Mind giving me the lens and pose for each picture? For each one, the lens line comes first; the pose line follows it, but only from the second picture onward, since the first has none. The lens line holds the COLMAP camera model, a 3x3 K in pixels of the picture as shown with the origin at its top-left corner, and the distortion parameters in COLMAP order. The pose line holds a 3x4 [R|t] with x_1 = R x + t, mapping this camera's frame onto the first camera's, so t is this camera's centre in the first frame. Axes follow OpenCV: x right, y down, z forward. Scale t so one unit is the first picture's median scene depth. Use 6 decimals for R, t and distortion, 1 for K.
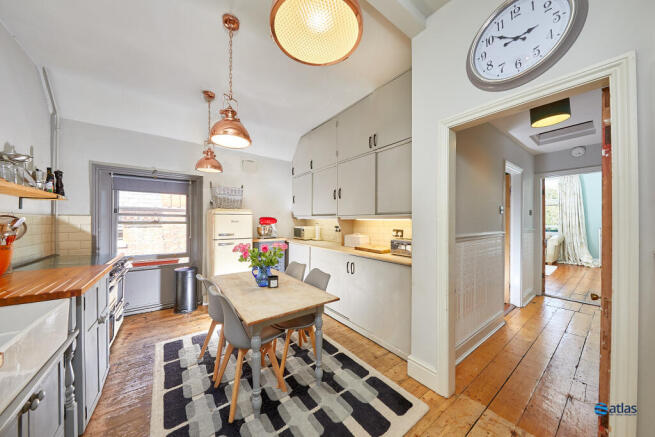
lens RADIAL K [[221.7, 0, 327.5], [0, 221.7, 218.5], [0, 0, 1]] dist [0.000967, 0.000094]
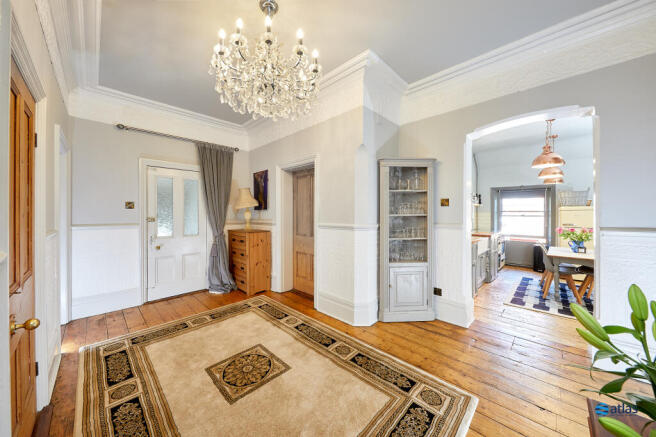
lens RADIAL K [[232.4, 0, 328.0], [0, 232.4, 218.5], [0, 0, 1]] dist [-0.001096, -0.000056]
pose [[0.151020, 0.007570, -0.988502, 1.150145], [0.016042, 0.999820, 0.010108, -0.009065], [0.988400, -0.017384, 0.150872, -1.129619]]
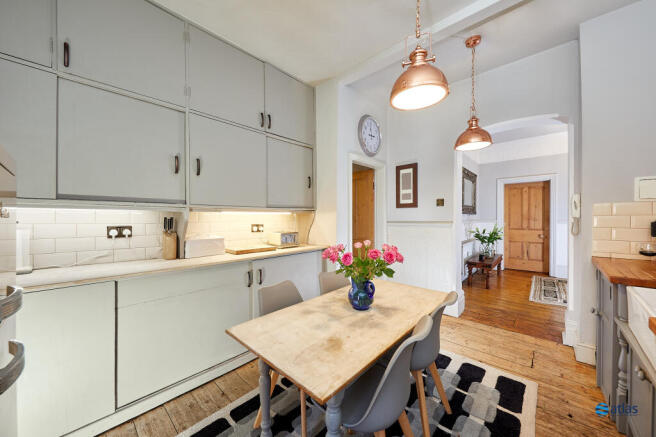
lens RADIAL K [[232.4, 0, 328.0], [0, 232.4, 218.5], [0, 0, 1]] dist [-0.001096, -0.000056]
pose [[-0.162706, -0.012661, 0.986593, -0.591447], [-0.024626, 0.999658, 0.008767, 0.011855], [-0.986367, -0.022869, -0.162962, 0.740538]]
